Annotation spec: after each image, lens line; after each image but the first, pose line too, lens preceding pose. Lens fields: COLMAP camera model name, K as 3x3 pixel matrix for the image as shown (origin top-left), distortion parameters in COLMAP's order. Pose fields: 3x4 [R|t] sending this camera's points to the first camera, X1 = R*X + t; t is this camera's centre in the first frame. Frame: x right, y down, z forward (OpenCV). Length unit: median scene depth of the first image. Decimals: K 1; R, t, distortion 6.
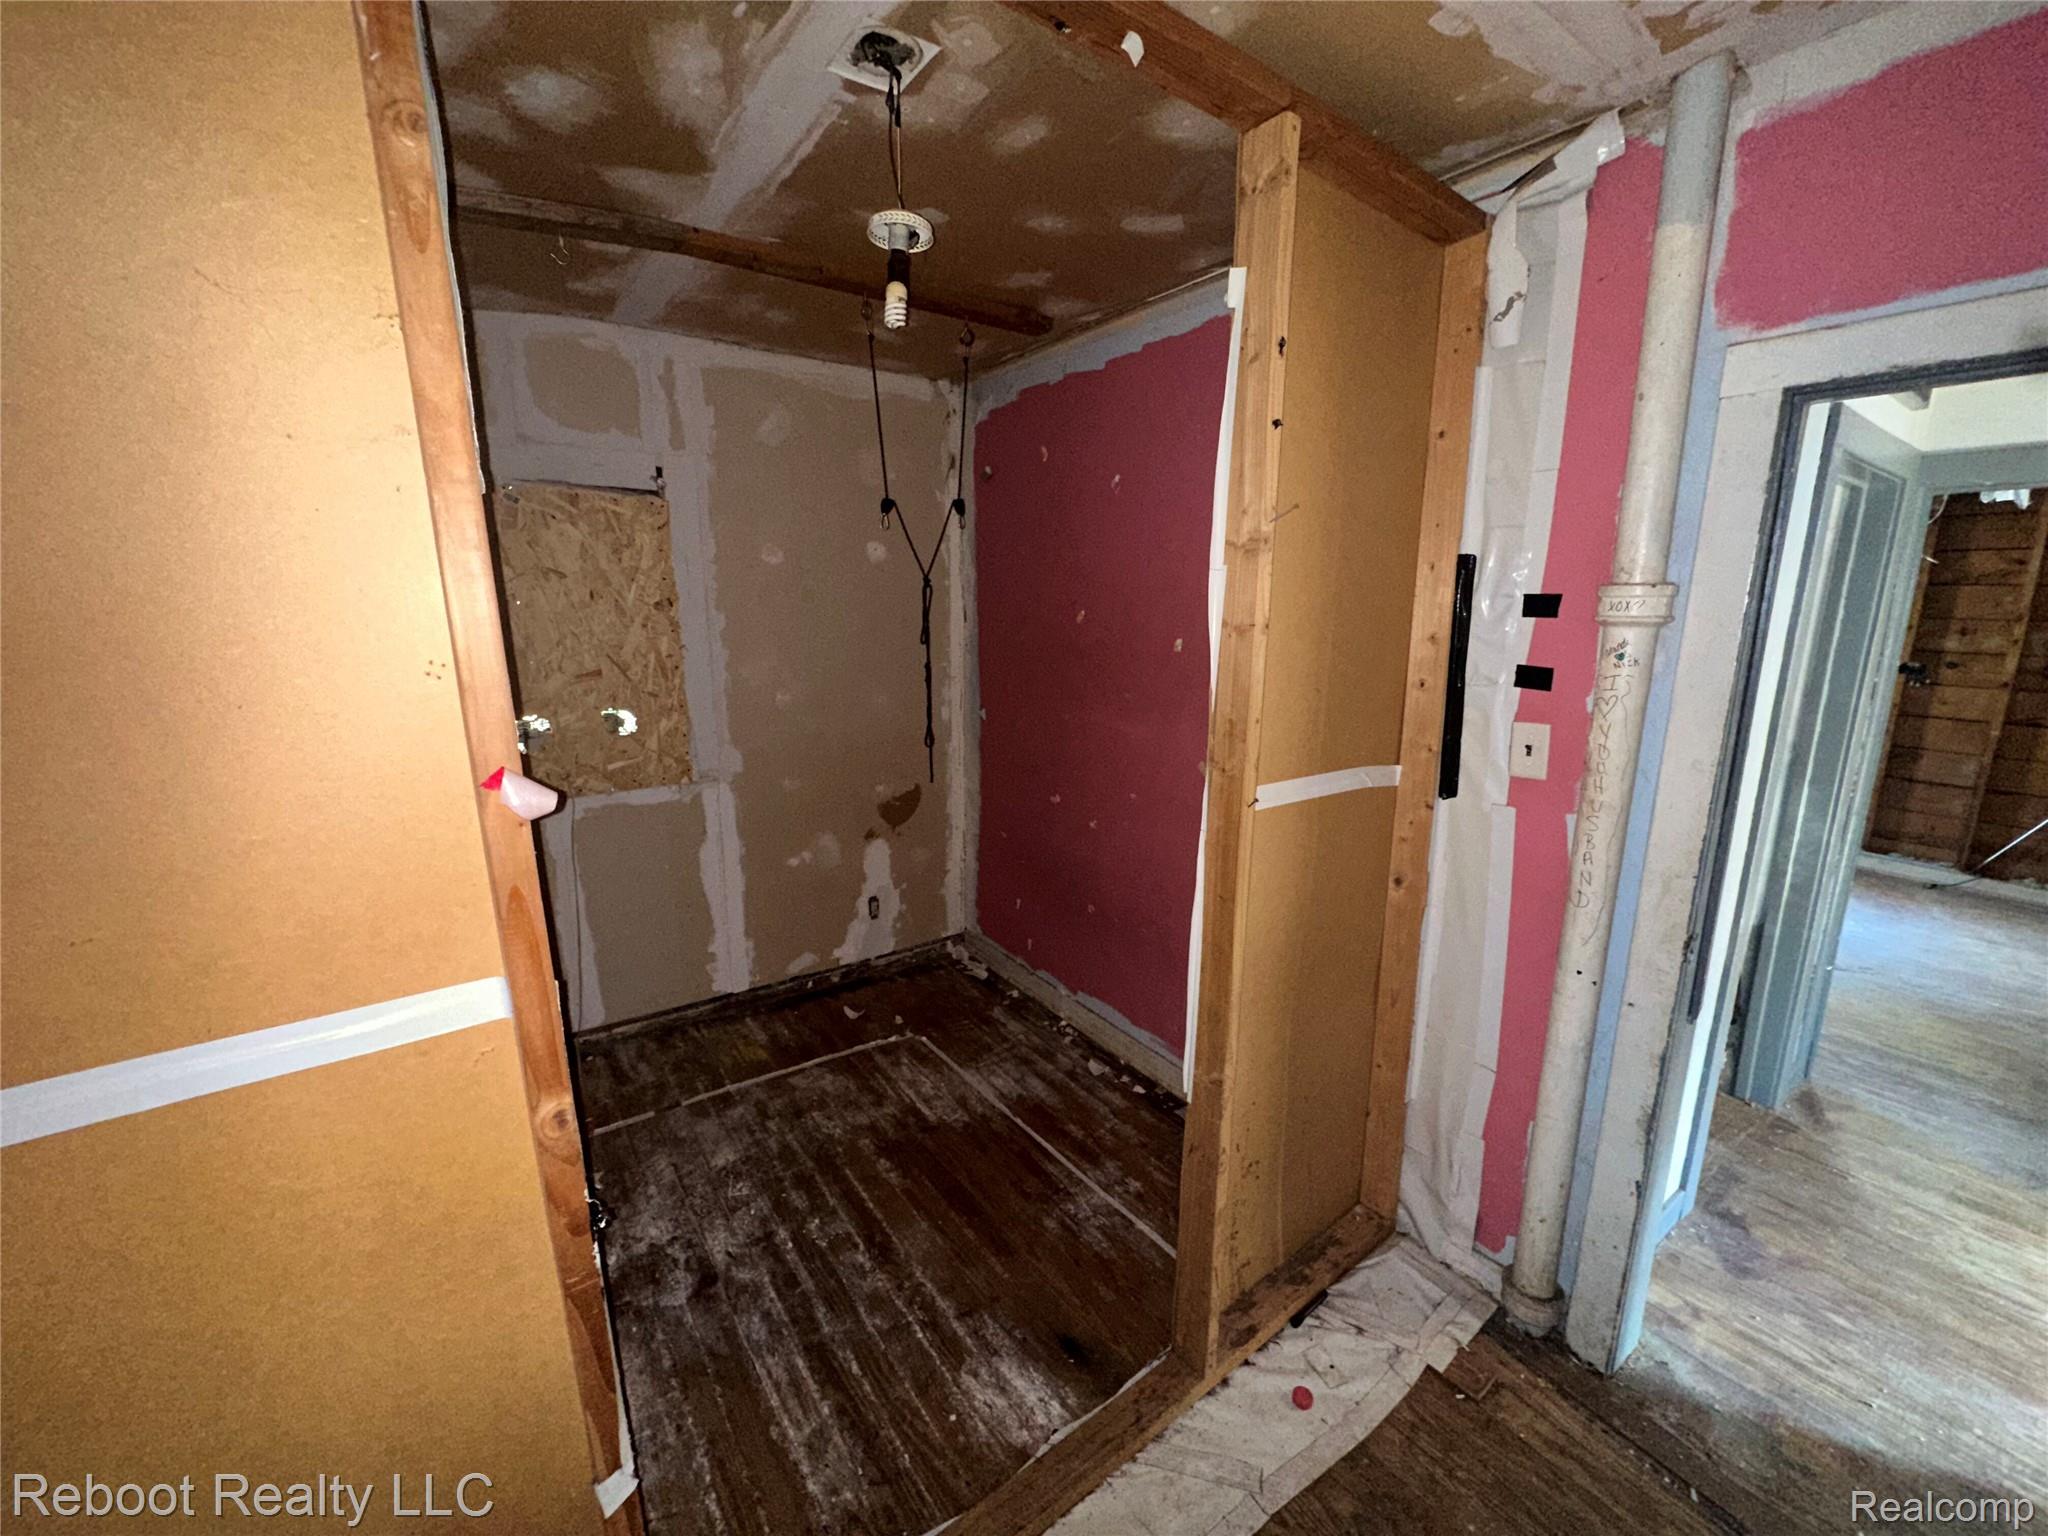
lens RADIAL K [[814.3, 0, 1030.2], [0, 814.3, 774.9], [0, 0, 1]] dist [-0.003801, 0.000051]
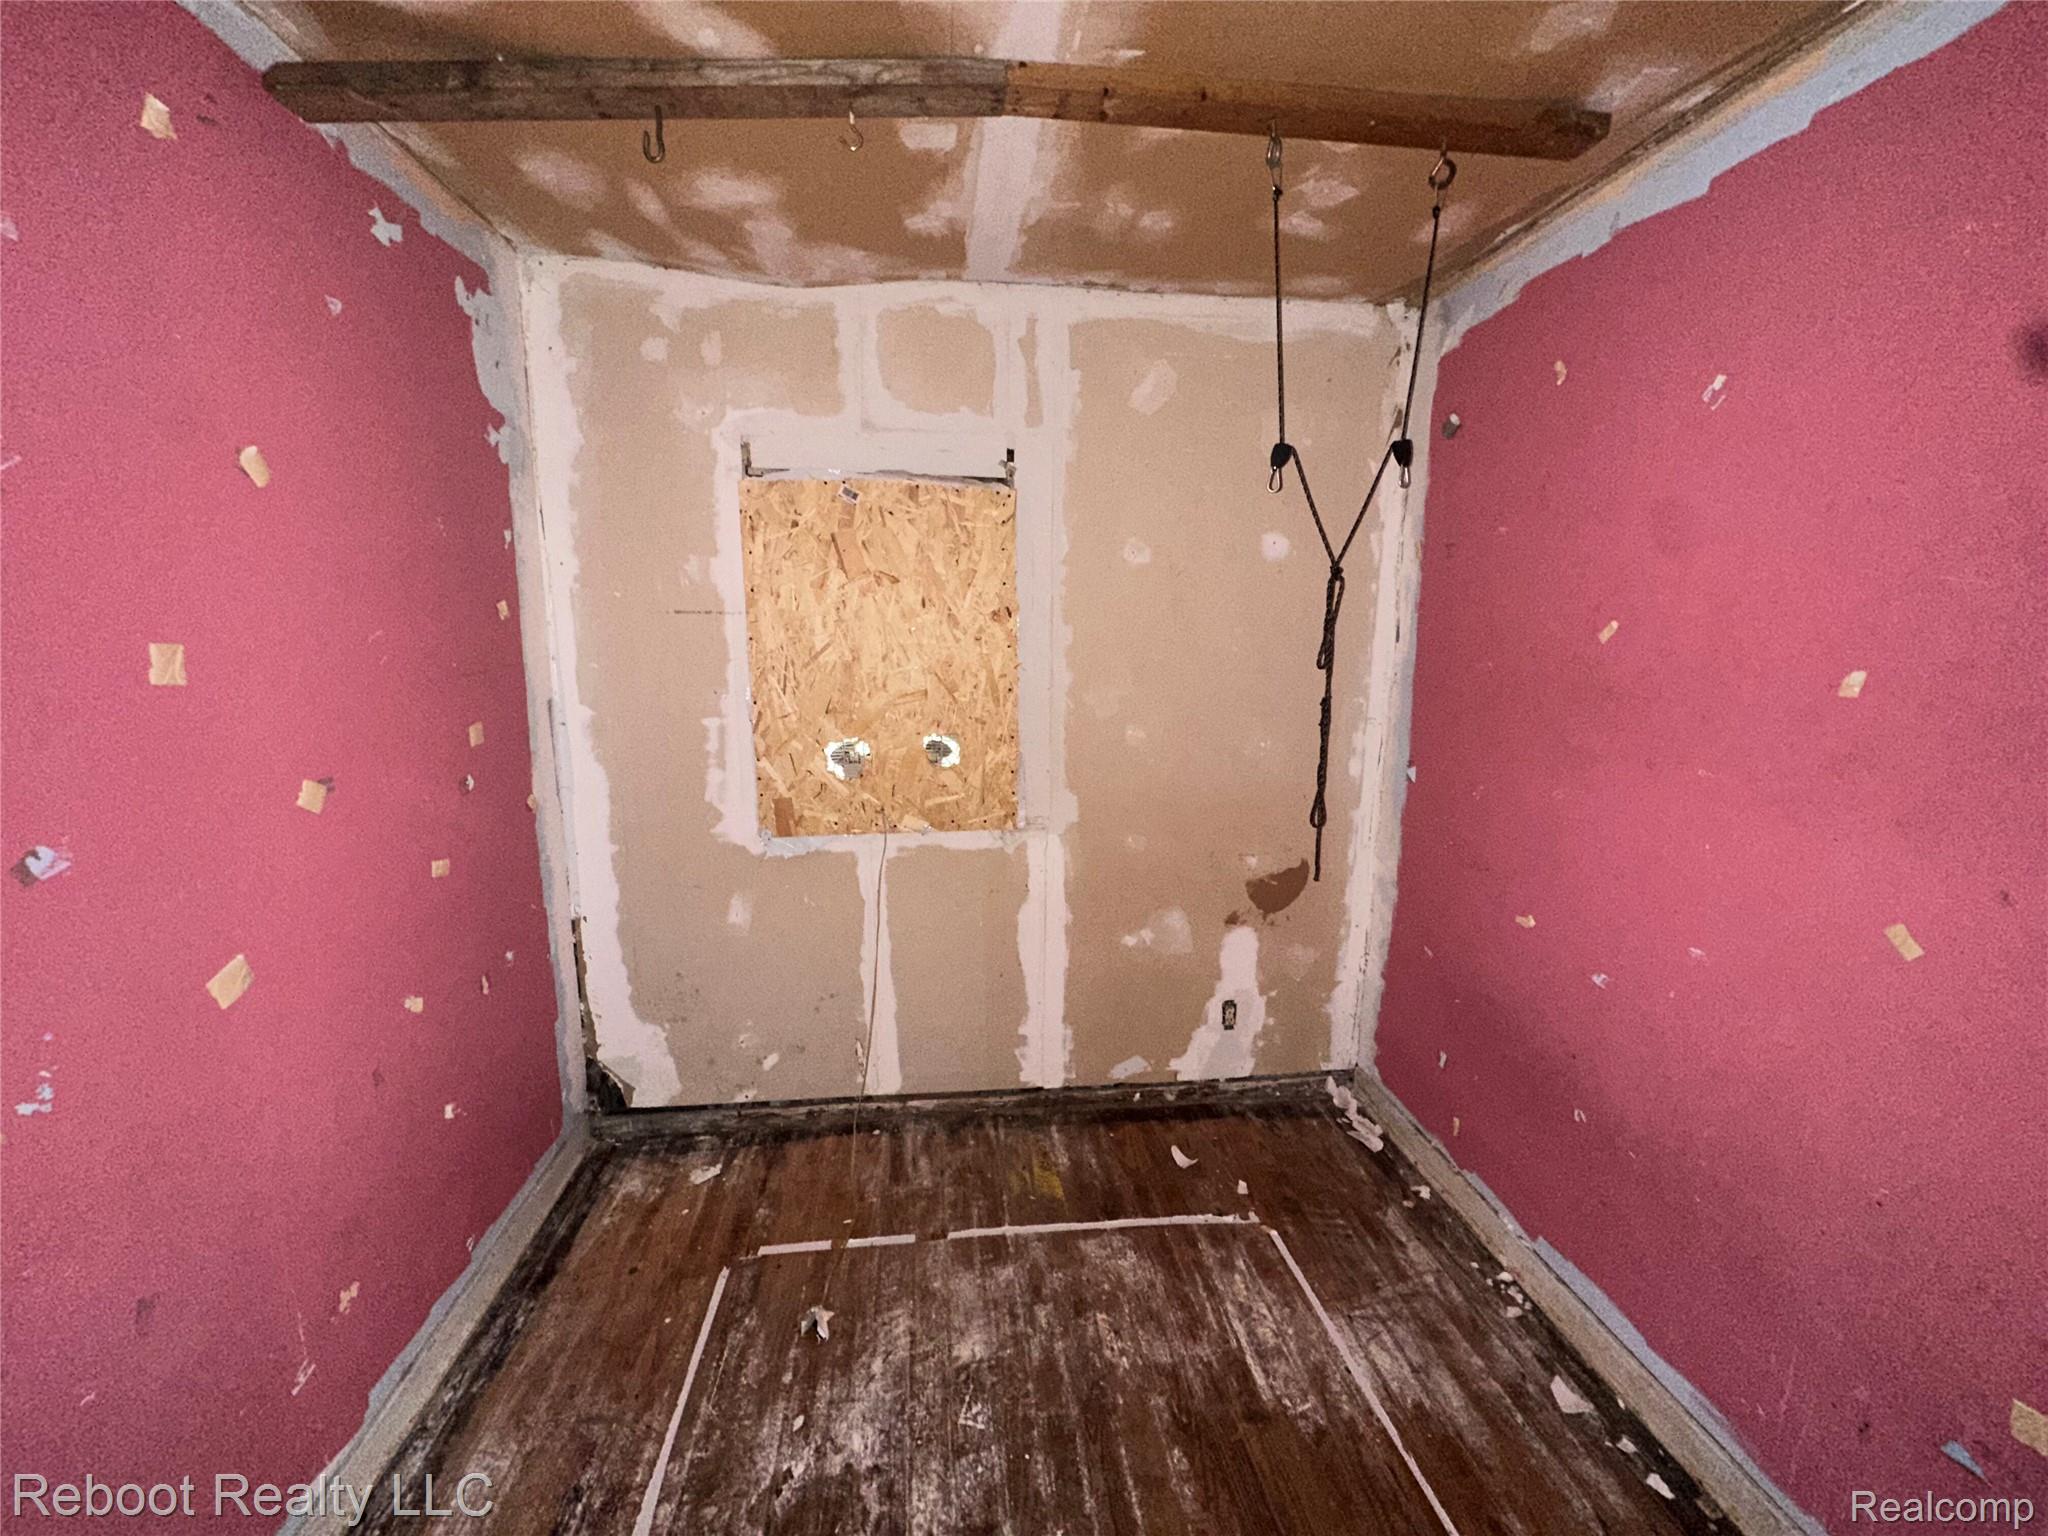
lens RADIAL K [[814.3, 0, 1024.6], [0, 814.3, 766.2], [0, 0, 1]] dist [-0.003801, 0.000051]
pose [[0.874622, 0.082642, -0.477709, -0.019753], [-0.104438, 0.994346, -0.019192, -0.041011], [0.473422, 0.066677, 0.878308, 0.285677]]
